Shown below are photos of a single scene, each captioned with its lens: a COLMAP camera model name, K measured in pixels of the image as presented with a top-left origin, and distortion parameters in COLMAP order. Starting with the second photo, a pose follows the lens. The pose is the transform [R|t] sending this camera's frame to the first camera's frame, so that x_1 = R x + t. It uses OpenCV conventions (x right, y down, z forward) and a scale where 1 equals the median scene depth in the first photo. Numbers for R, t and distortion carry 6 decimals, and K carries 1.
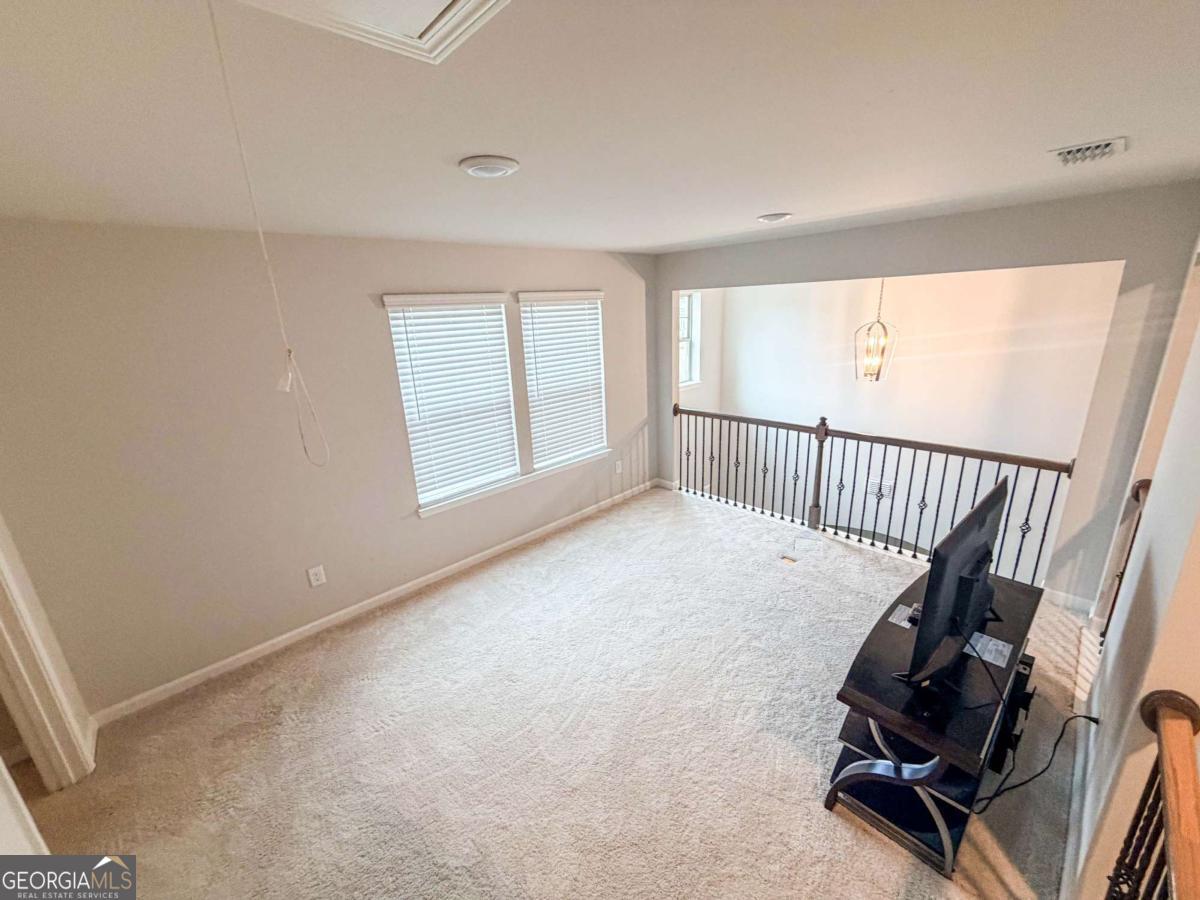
lens RADIAL K [[485.8, 0, 596.0], [0, 485.8, 445.0], [0, 0, 1]] dist [-0.000044, 0.000604]
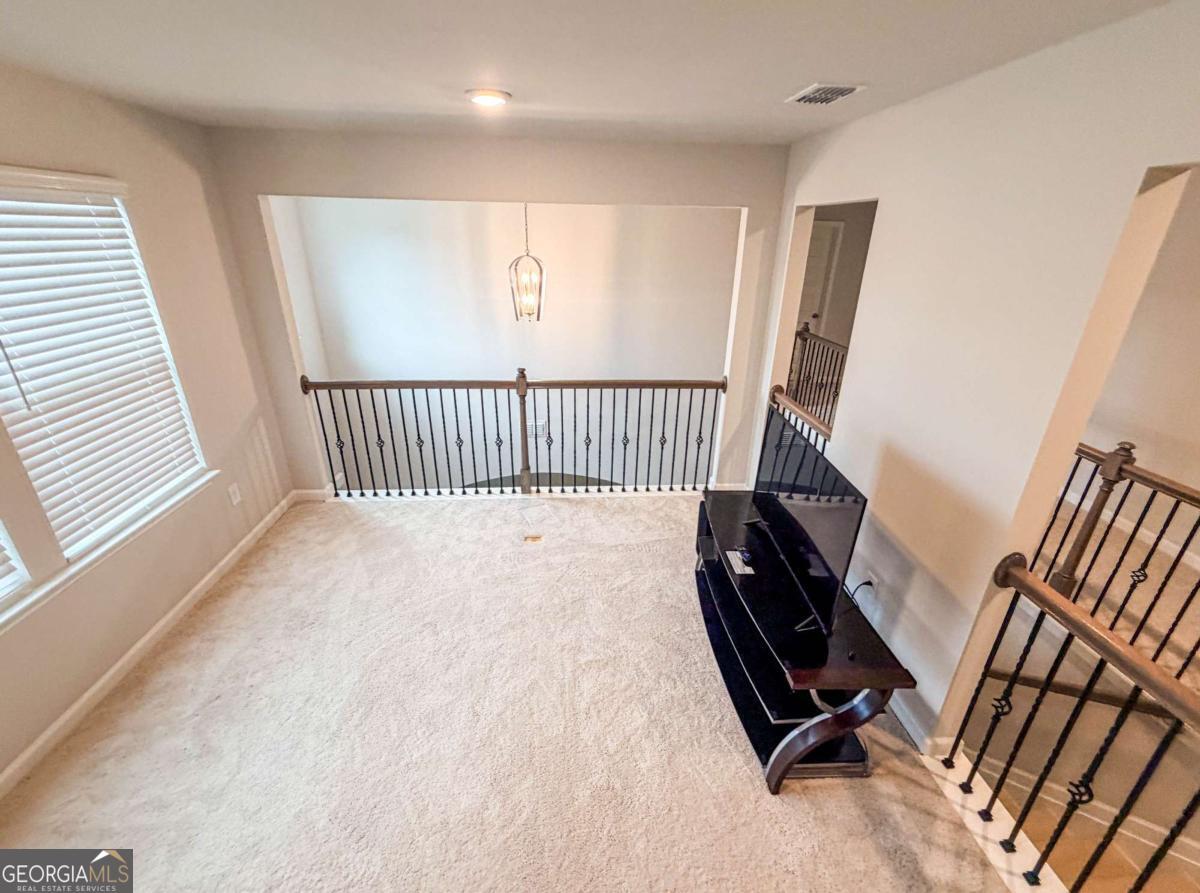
lens RADIAL K [[508.6, 0, 603.3], [0, 508.6, 445.5], [0, 0, 1]] dist [0.001539, 0.000041]
pose [[0.635394, -0.246633, 0.731743, -0.134216], [0.167358, 0.969082, 0.181306, -0.062697], [-0.753834, 0.007263, 0.657024, 0.287715]]
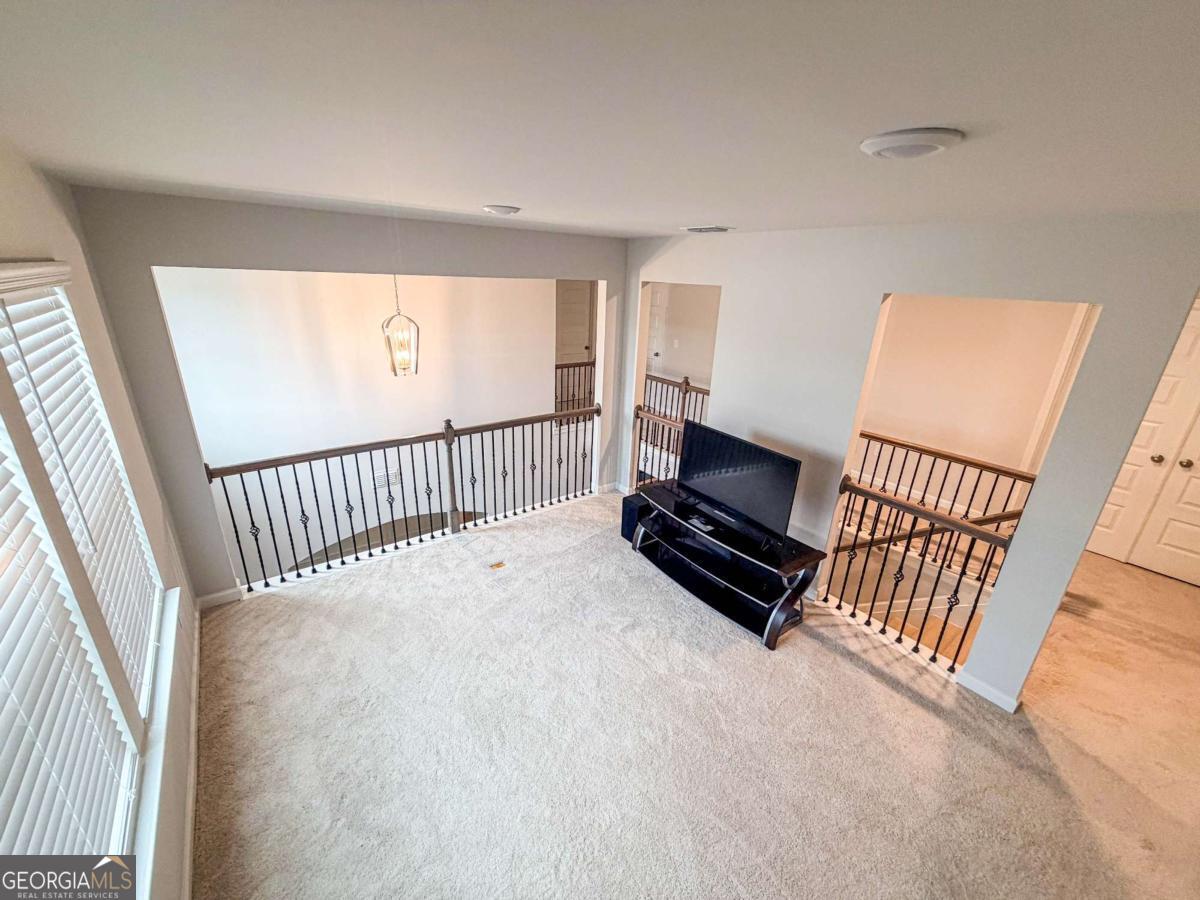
lens RADIAL K [[485.8, 0, 594.9], [0, 485.8, 446.0], [0, 0, 1]] dist [-0.000044, 0.000604]
pose [[0.115551, -0.289598, 0.950148, -0.410685], [0.232438, 0.937880, 0.257591, -0.183244], [-0.965723, 0.191086, 0.175687, 0.550499]]
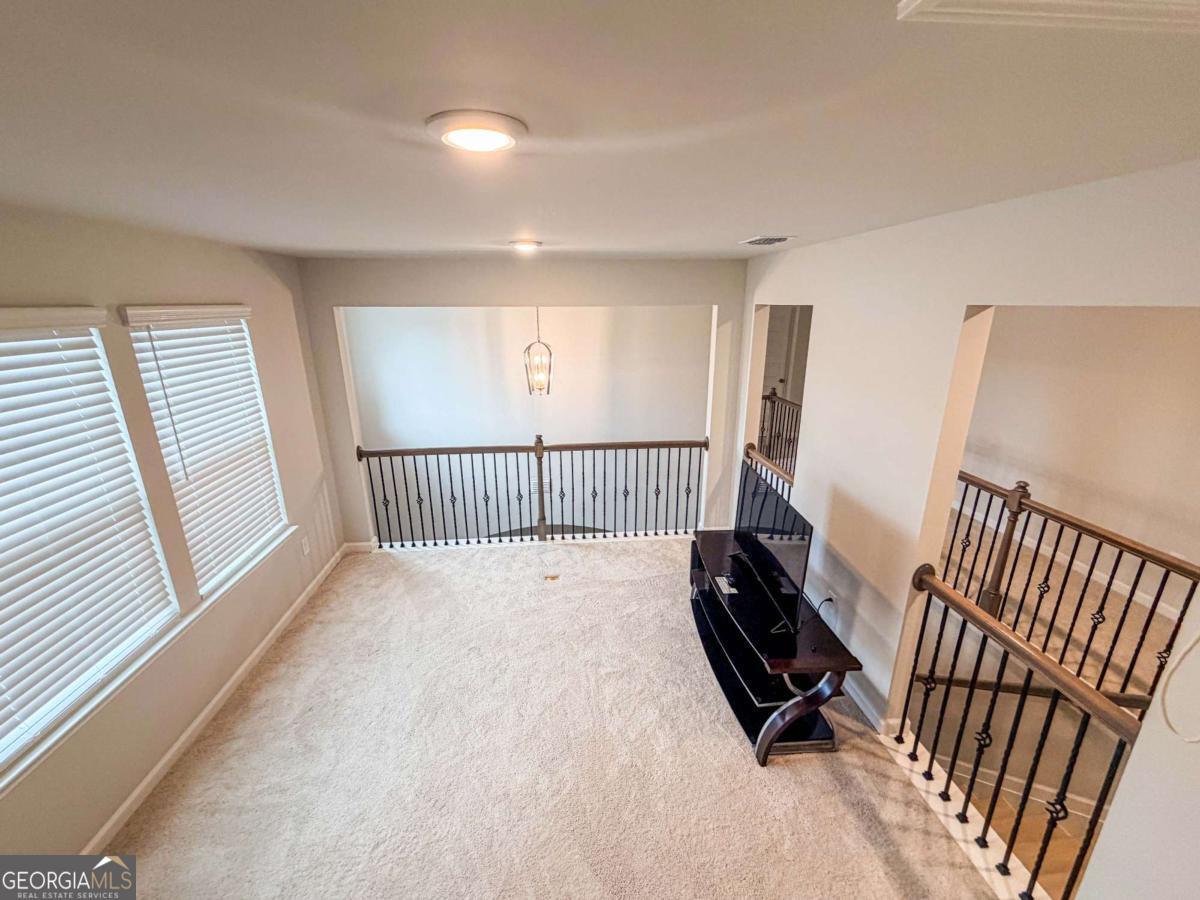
lens RADIAL K [[485.8, 0, 597.2], [0, 485.8, 449.7], [0, 0, 1]] dist [-0.000044, 0.000604]
pose [[0.622045, -0.185849, 0.760605, -0.252475], [0.194056, 0.977707, 0.080192, -0.084617], [-0.758553, 0.097717, 0.644243, 0.225091]]
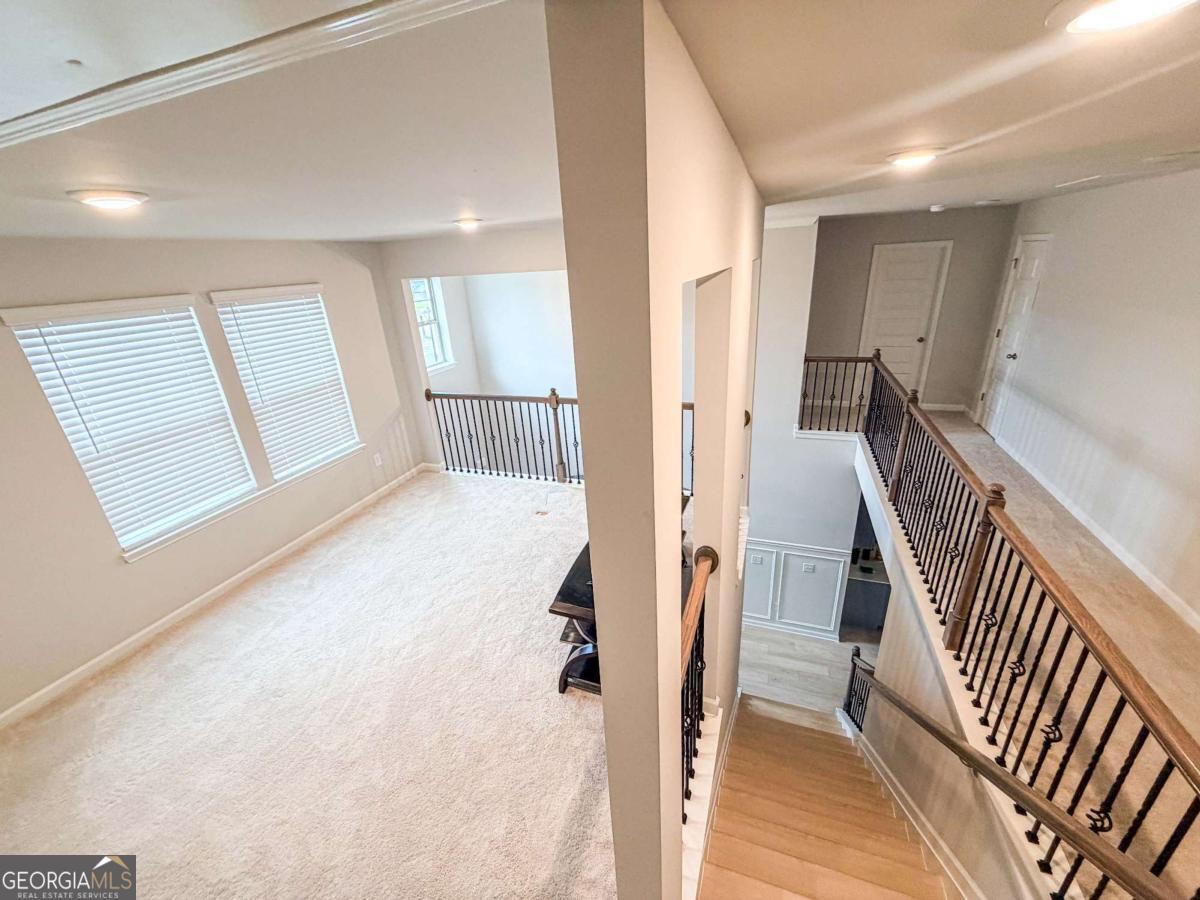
lens RADIAL K [[485.8, 0, 599.7], [0, 485.8, 447.0], [0, 0, 1]] dist [-0.000044, 0.000604]
pose [[0.898815, -0.170902, 0.403638, 0.070040], [0.143059, 0.984809, 0.098412, -0.016273], [-0.414325, -0.030710, 0.909611, -0.113643]]
